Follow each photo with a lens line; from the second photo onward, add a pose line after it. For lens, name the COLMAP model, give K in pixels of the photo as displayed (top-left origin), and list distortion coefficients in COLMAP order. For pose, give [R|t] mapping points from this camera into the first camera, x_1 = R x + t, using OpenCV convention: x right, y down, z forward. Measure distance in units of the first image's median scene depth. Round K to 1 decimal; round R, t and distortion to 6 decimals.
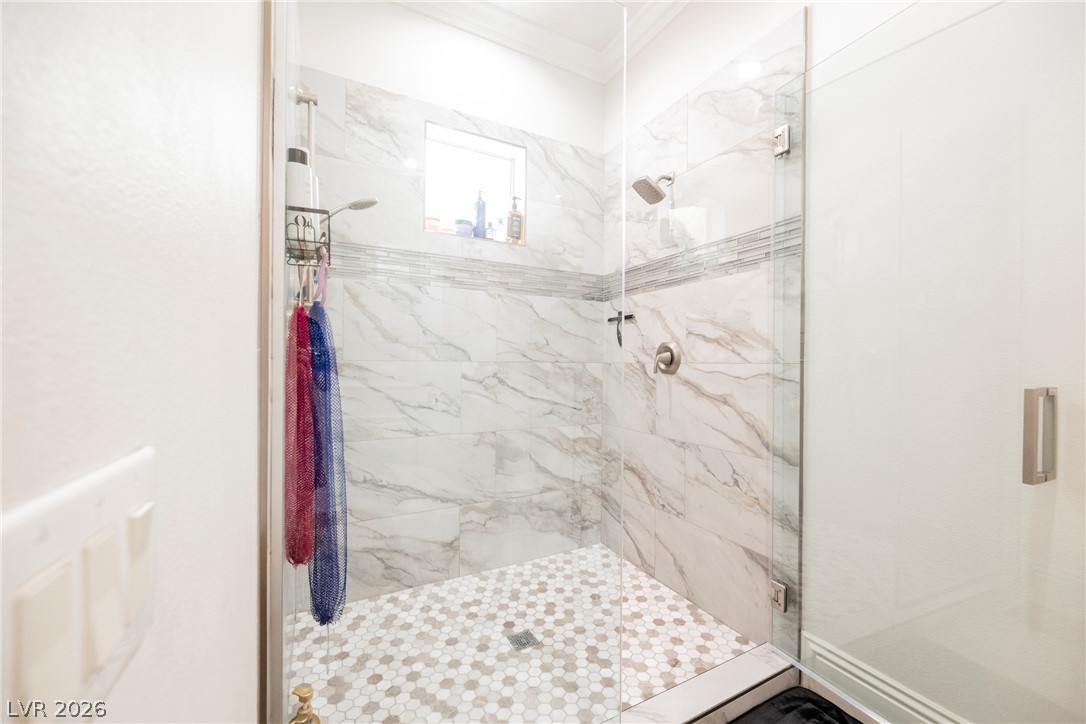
lens RADIAL K [[420.8, 0, 544.9], [0, 420.8, 362.0], [0, 0, 1]] dist [-0.001576, -0.000246]
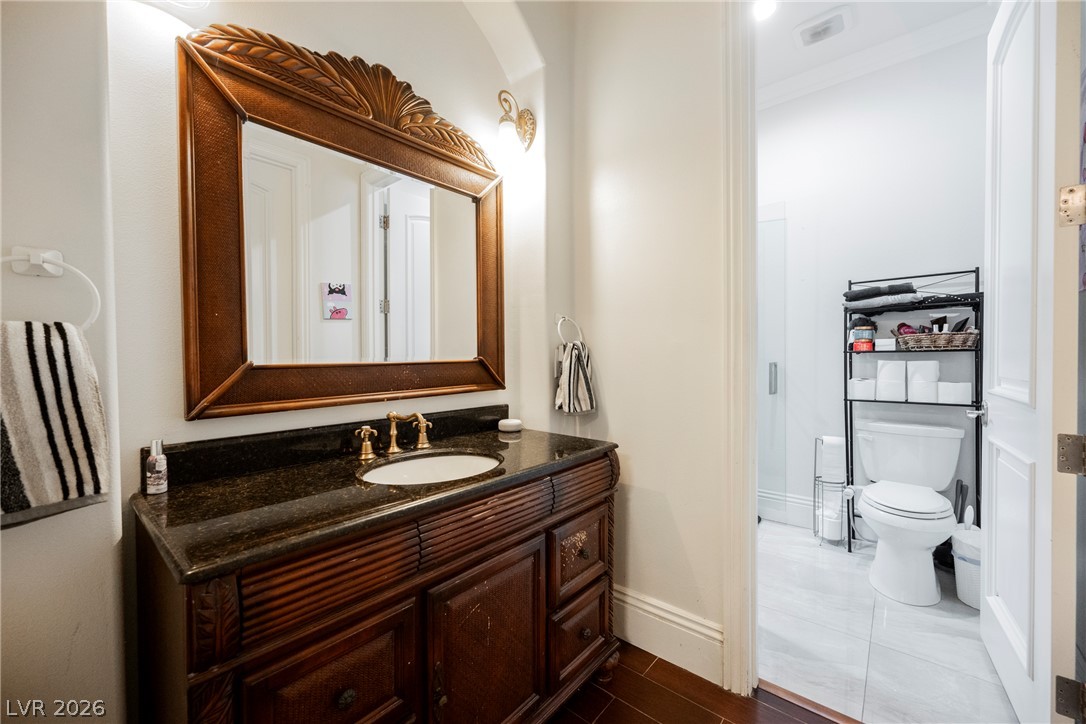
lens RADIAL K [[420.8, 0, 539.2], [0, 420.8, 364.6], [0, 0, 1]] dist [-0.001576, -0.000246]
pose [[0.928530, -0.015115, 0.370950, -1.379830], [0.011917, 0.999869, 0.010911, 0.029287], [-0.371067, -0.005710, 0.928589, -1.084635]]
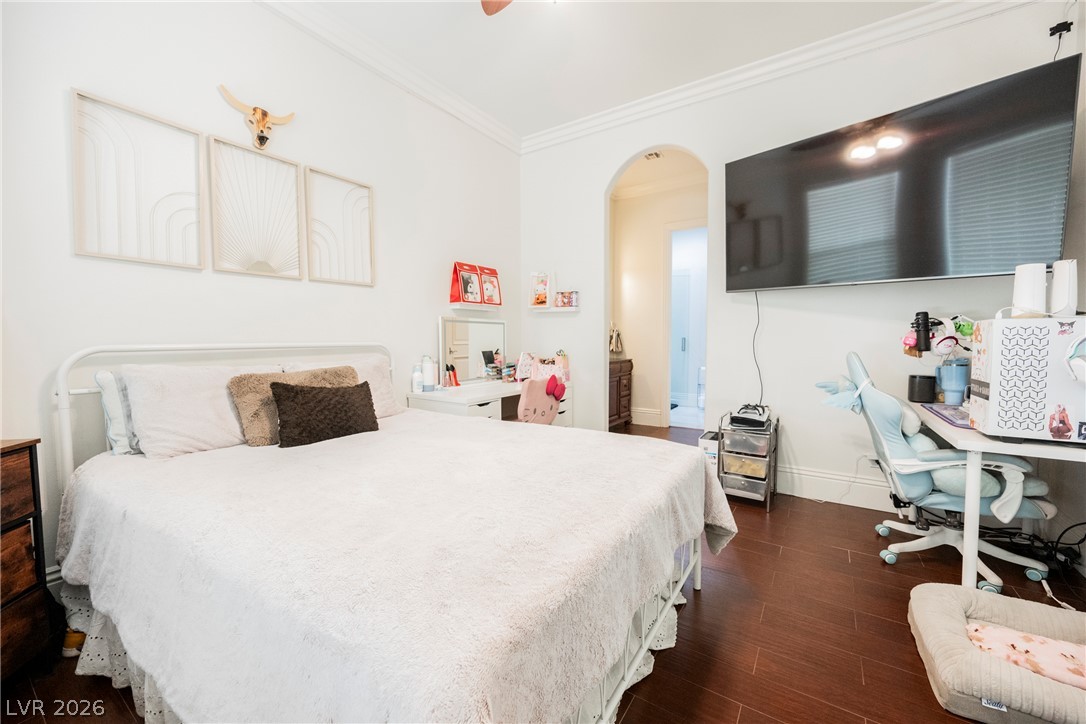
lens RADIAL K [[420.8, 0, 543.3], [0, 420.8, 355.7], [0, 0, 1]] dist [-0.001576, -0.000246]
pose [[0.877642, -0.021441, 0.478837, -3.934454], [0.003063, 0.999230, 0.039128, 0.082253], [-0.479307, -0.032873, 0.877032, -3.752980]]
